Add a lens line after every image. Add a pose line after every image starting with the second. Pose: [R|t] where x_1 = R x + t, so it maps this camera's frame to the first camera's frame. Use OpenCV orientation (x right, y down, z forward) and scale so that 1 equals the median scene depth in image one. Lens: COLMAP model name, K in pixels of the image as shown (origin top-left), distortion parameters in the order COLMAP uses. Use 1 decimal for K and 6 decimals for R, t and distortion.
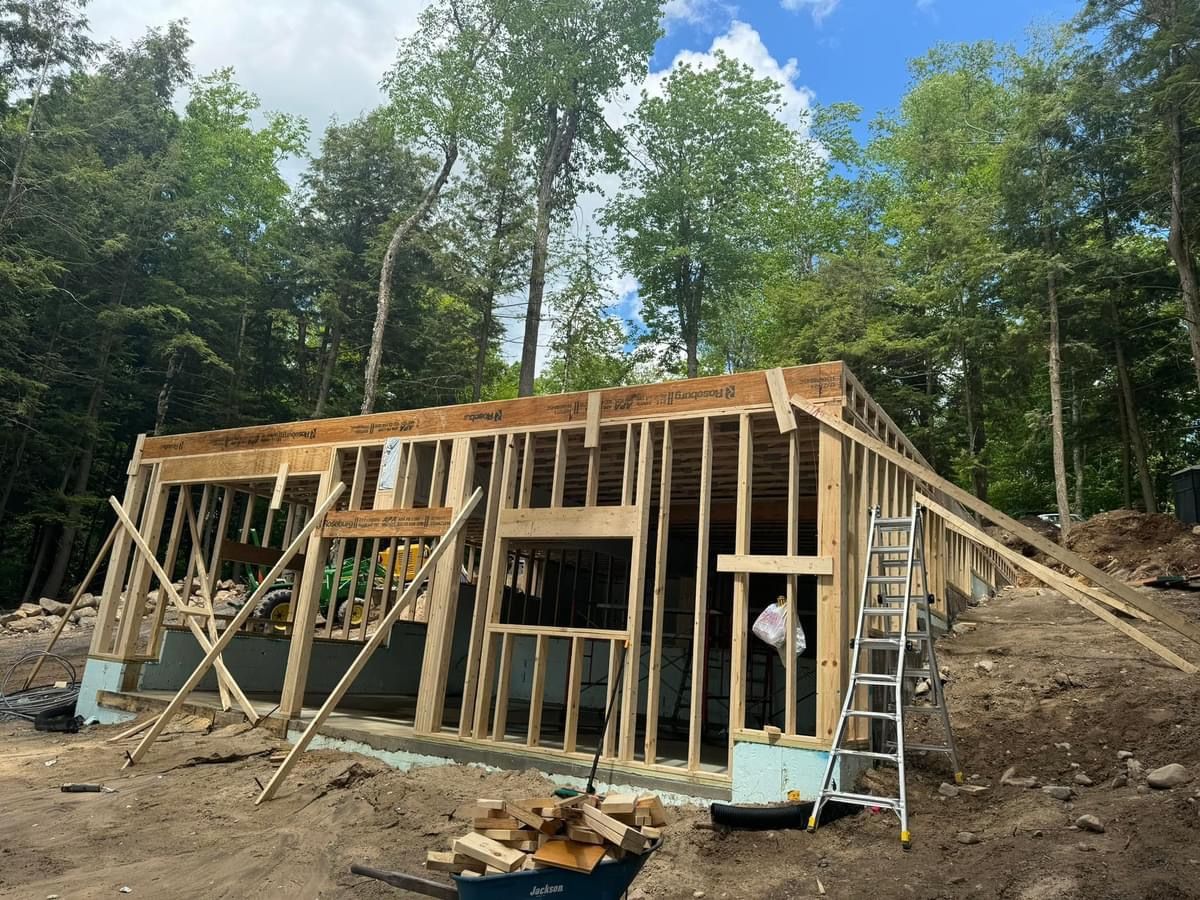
lens RADIAL K [[847.9, 0, 599.5], [0, 847.9, 423.4], [0, 0, 1]] dist [0.006570, -0.002385]
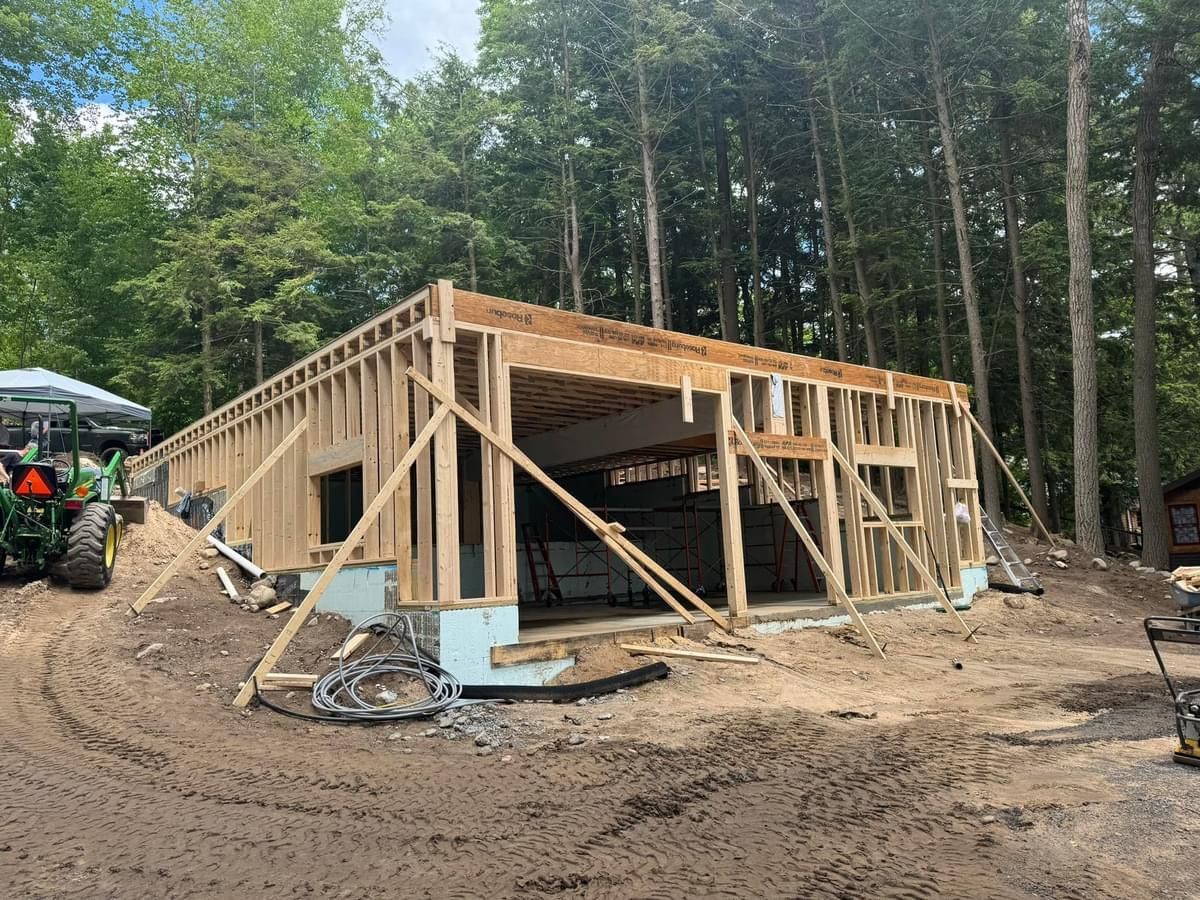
lens RADIAL K [[838.5, 0, 584.2], [0, 838.5, 449.0], [0, 0, 1]] dist [0.042449, -0.035126]
pose [[0.346027, 0.032084, 0.937676, -1.467852], [-0.177460, 0.983613, 0.031832, 0.133986], [-0.921289, -0.177415, 0.346051, 0.848801]]
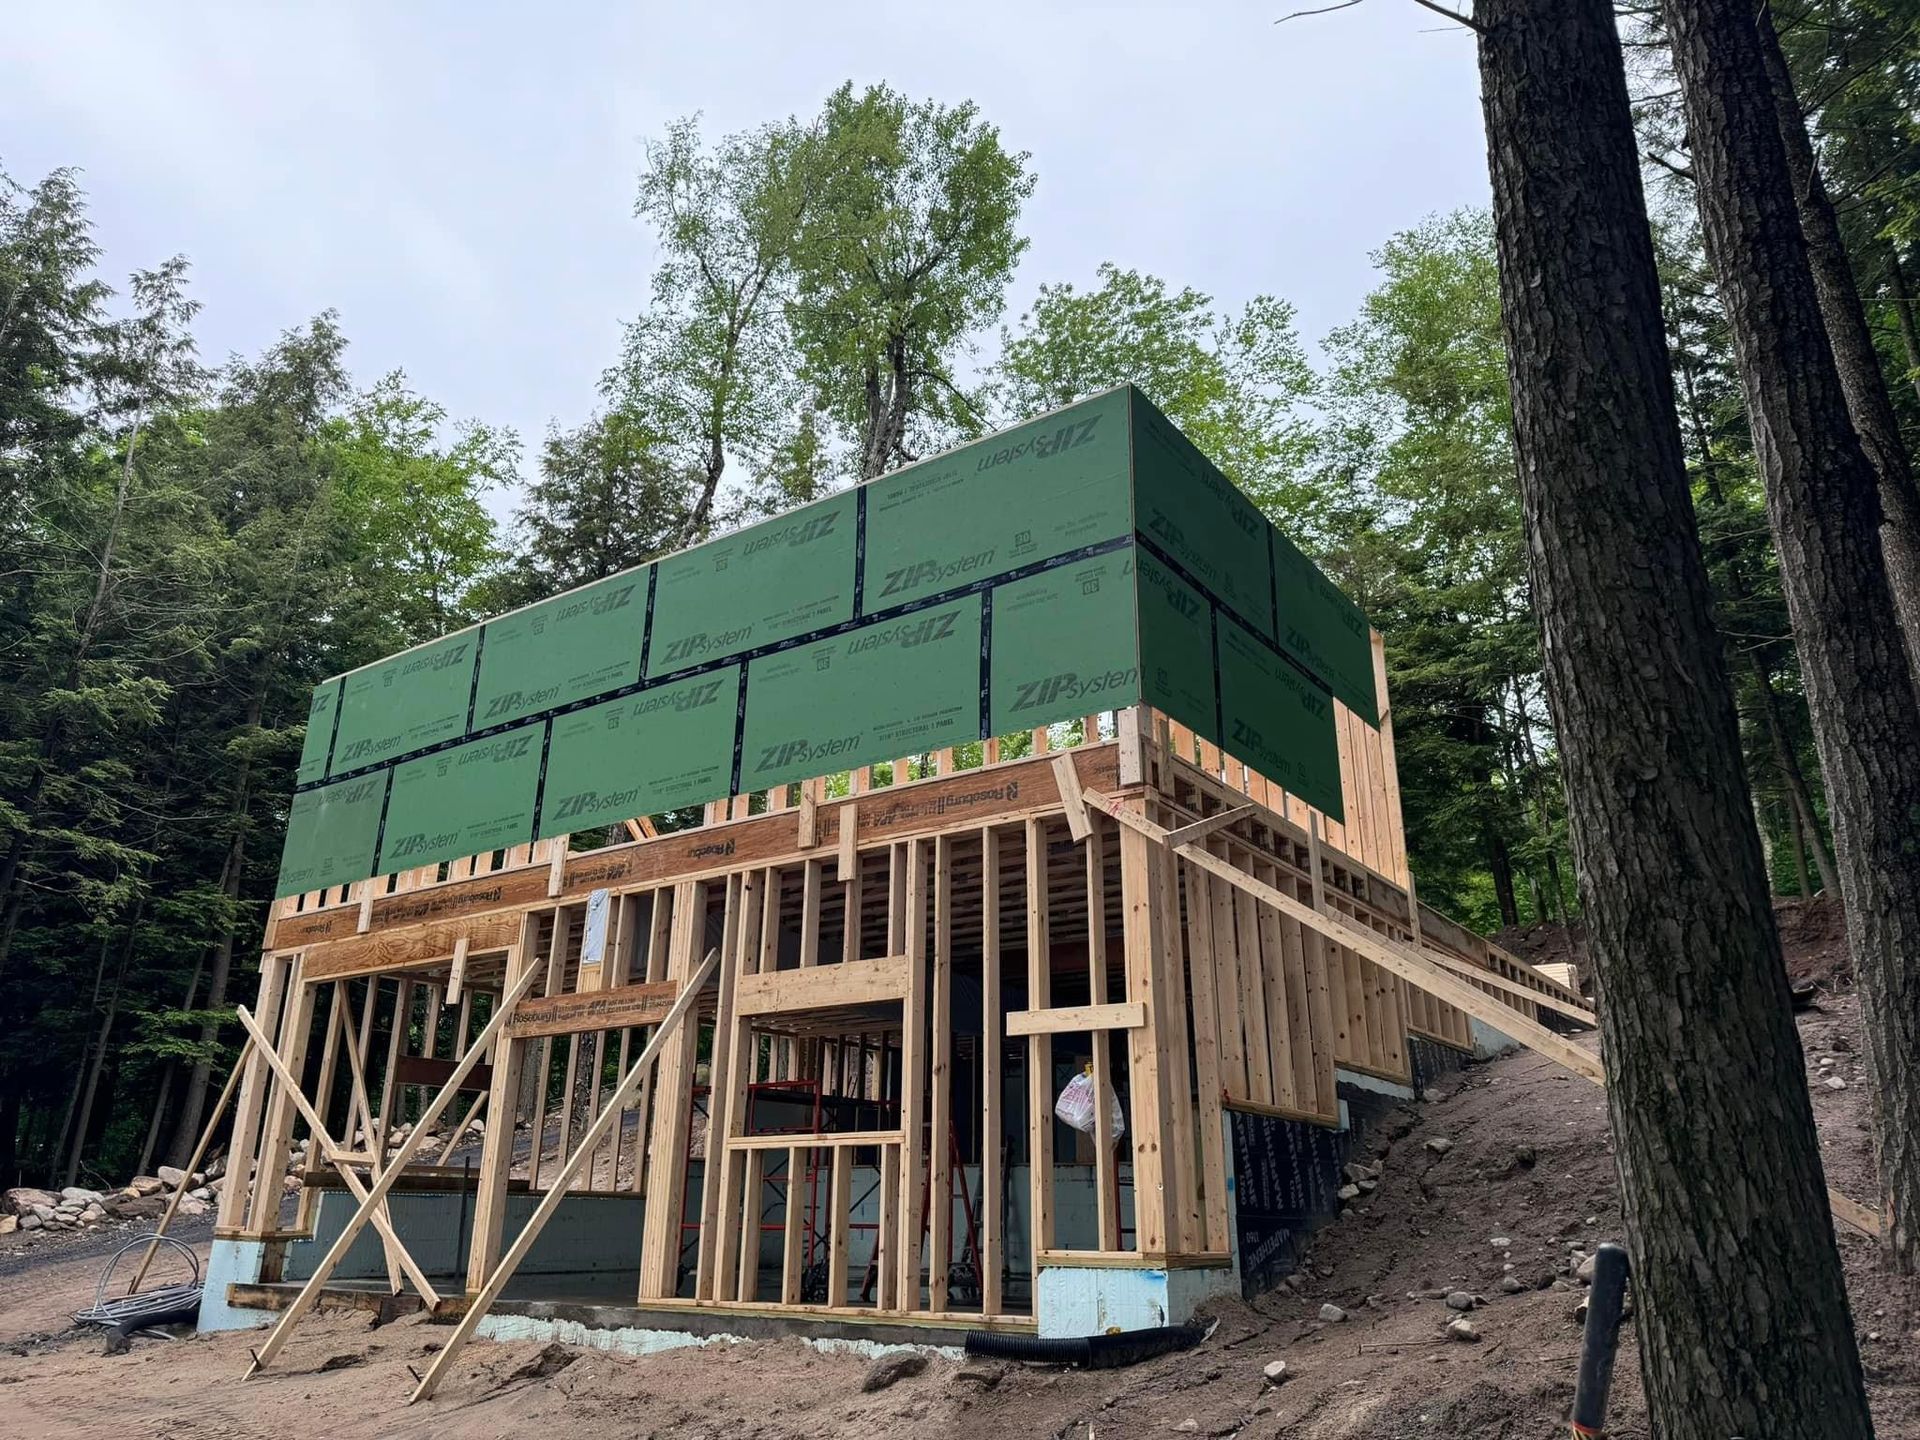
lens RADIAL K [[1341.6, 0, 934.8], [0, 1341.6, 718.4], [0, 0, 1]] dist [0.042449, -0.035126]
pose [[0.993338, -0.096252, -0.063361, 0.135031], [0.090521, 0.992014, -0.087835, -0.001981], [0.071309, 0.081514, 0.994118, -0.146857]]
